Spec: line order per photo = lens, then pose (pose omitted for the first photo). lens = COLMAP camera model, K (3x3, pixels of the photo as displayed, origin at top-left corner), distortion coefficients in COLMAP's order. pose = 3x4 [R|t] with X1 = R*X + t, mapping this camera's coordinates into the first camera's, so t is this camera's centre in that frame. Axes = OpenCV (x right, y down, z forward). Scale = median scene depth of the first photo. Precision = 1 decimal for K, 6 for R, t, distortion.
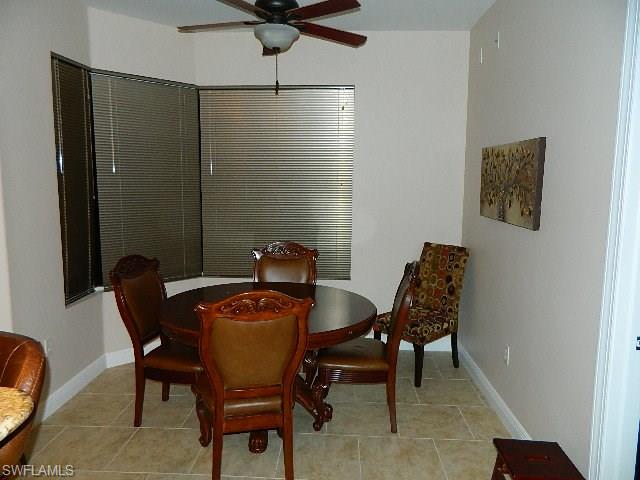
lens RADIAL K [[478.0, 0, 320.0], [0, 478.0, 239.7], [0, 0, 1]] dist [0.011735, -0.005027]
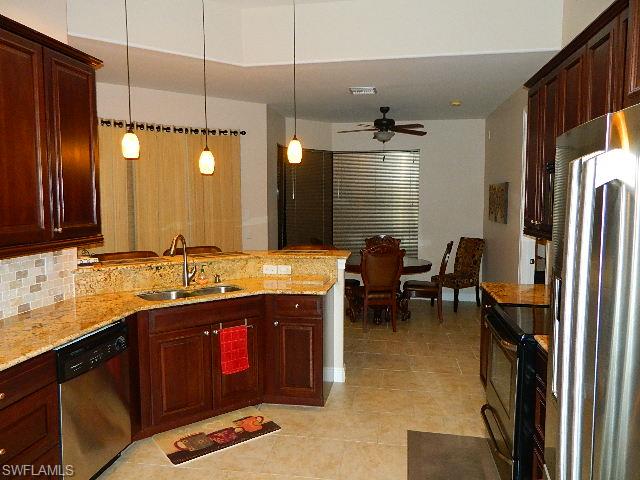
lens RADIAL K [[478.0, 0, 321.0], [0, 478.0, 237.3], [0, 0, 1]] dist [0.011735, -0.005027]
pose [[0.993351, -0.000223, -0.115129, -0.092781], [-0.005039, 0.998956, -0.045412, 0.096254], [0.115019, 0.045690, 0.992312, -0.850993]]
